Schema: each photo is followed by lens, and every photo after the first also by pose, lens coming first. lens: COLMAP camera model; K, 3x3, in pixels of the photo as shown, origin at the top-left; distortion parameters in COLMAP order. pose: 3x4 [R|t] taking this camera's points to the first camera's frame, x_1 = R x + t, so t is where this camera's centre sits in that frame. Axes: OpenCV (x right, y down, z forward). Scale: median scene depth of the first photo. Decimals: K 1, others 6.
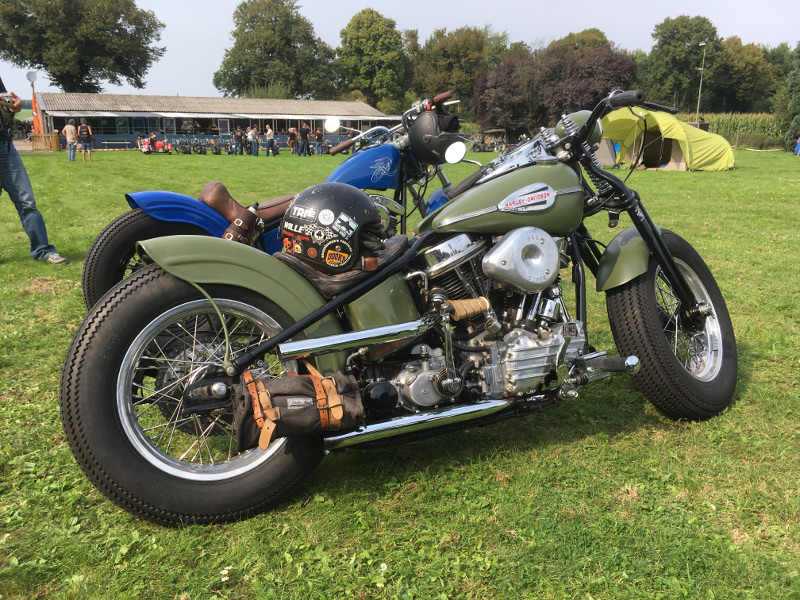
lens RADIAL K [[681.5, 0, 398.2], [0, 681.5, 300.7], [0, 0, 1]] dist [0.090173, -0.129246]
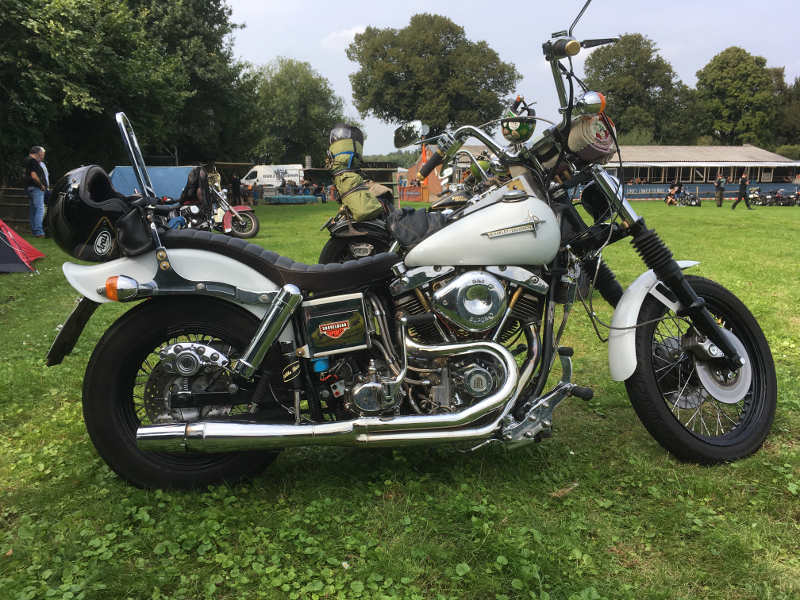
lens RADIAL K [[681.5, 0, 398.2], [0, 681.5, 300.7], [0, 0, 1]] dist [0.090173, -0.129246]
pose [[0.945853, 0.053438, -0.320165, -0.153684], [-0.076312, 0.995318, -0.059319, -0.006278], [0.315496, 0.080539, 0.945503, 0.033386]]
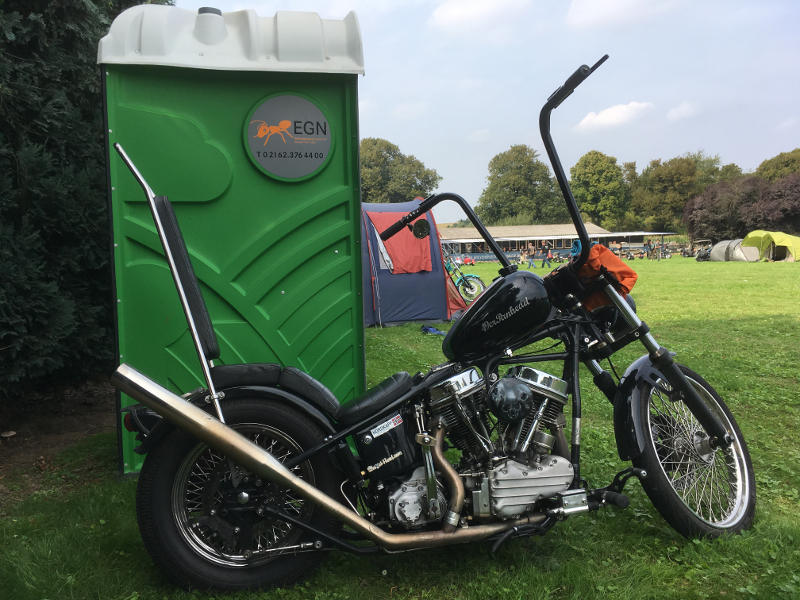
lens RADIAL K [[681.5, 0, 398.2], [0, 681.5, 300.7], [0, 0, 1]] dist [0.090173, -0.129246]
pose [[0.953773, -0.013568, -0.300221, -0.010324], [-0.035166, 0.987079, -0.156328, 0.058104], [0.298462, 0.159659, 0.940972, -0.253195]]
